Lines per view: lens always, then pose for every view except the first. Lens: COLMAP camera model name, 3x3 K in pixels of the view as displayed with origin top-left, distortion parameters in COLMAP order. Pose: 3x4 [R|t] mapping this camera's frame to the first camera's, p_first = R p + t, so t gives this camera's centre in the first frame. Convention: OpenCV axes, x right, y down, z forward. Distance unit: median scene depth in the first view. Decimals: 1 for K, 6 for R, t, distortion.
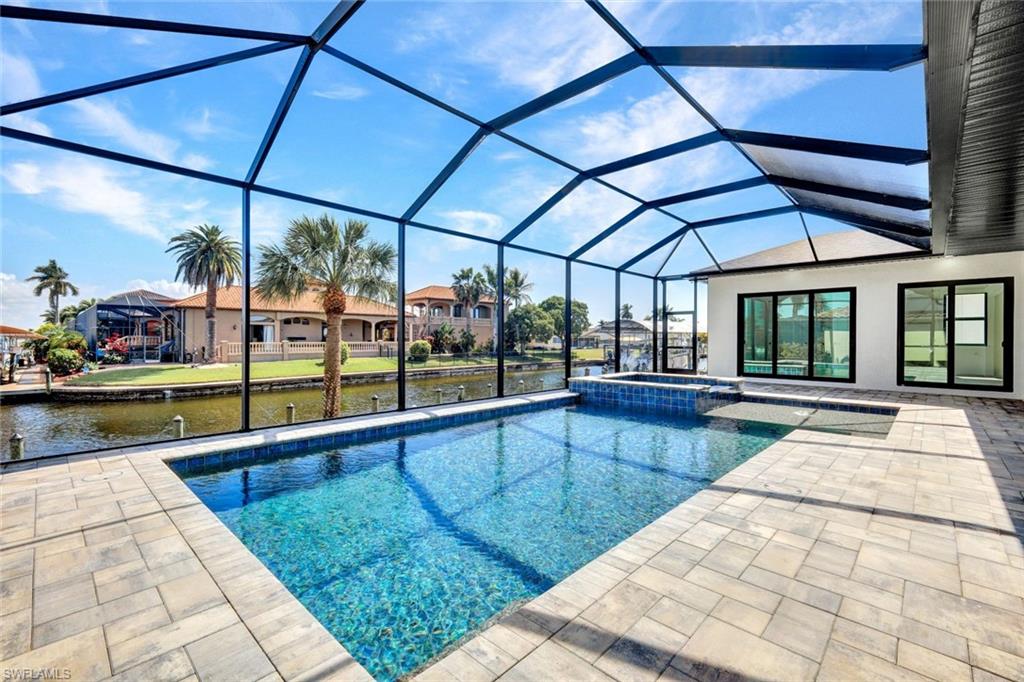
lens RADIAL K [[443.4, 0, 512.0], [0, 443.4, 341.0], [0, 0, 1]] dist [0.002187, 0.000800]
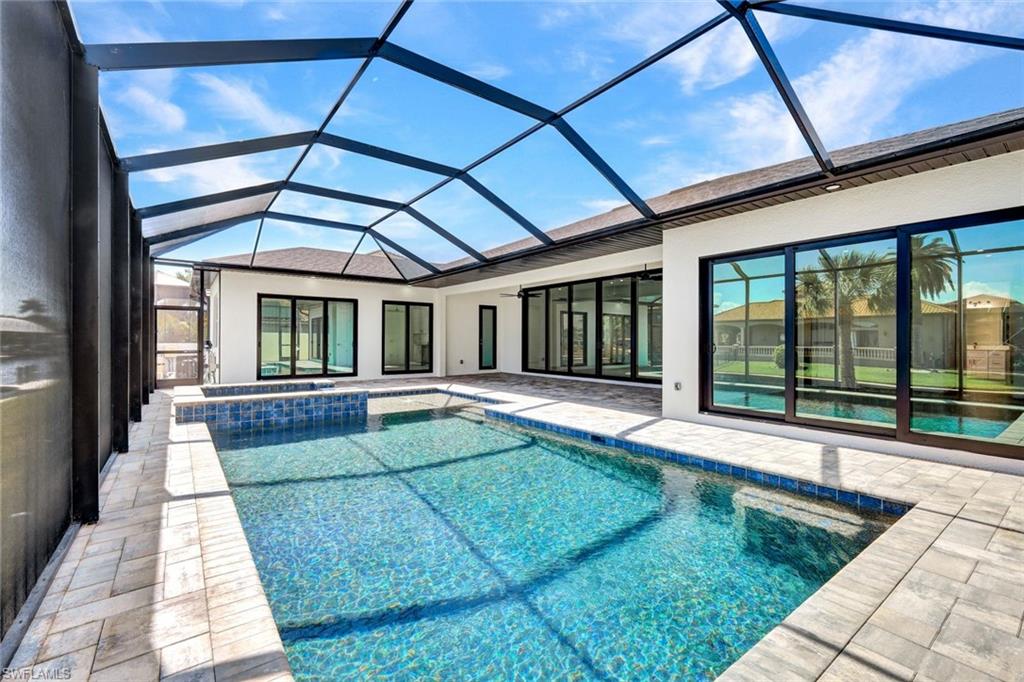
lens RADIAL K [[443.4, 0, 512.0], [0, 443.4, 341.0], [0, 0, 1]] dist [0.002187, 0.000800]
pose [[0.166549, -0.003421, 0.986027, -0.123720], [0.004530, 0.999986, 0.002704, -0.001834], [-0.986023, 0.004016, 0.166562, 0.115422]]
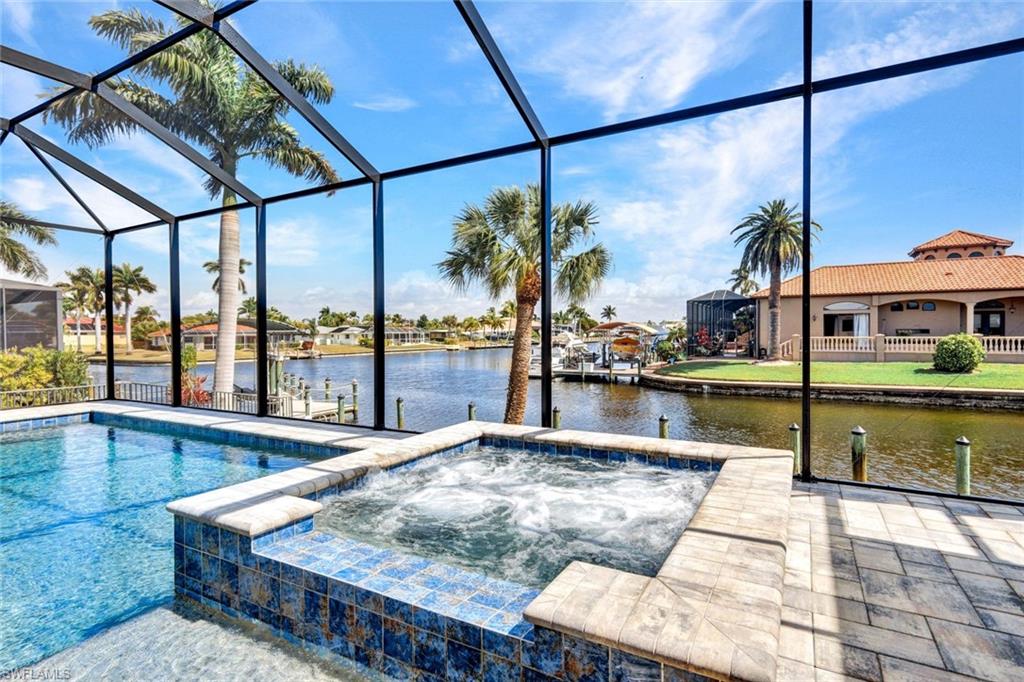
lens RADIAL K [[517.1, 0, 512.0], [0, 517.1, 341.0], [0, 0, 1]] dist [0.003208, 0.001110]
pose [[0.241430, 0.012669, -0.970336, 0.184354], [-0.000701, 0.999917, 0.012881, -0.000542], [0.970418, -0.002429, 0.241418, 0.256726]]
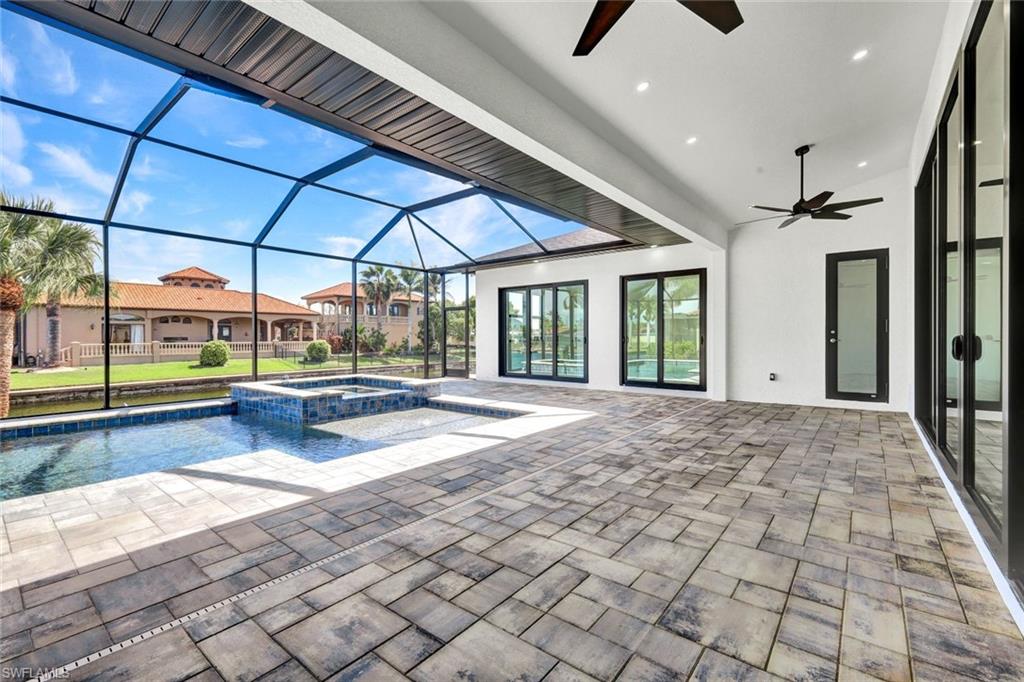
lens RADIAL K [[443.4, 0, 512.0], [0, 443.4, 341.0], [0, 0, 1]] dist [0.002187, 0.000800]
pose [[0.996597, -0.007206, 0.082110, 0.171923], [0.006936, 0.999970, 0.003573, 0.000791], [-0.082133, -0.002991, 0.996617, 0.027840]]
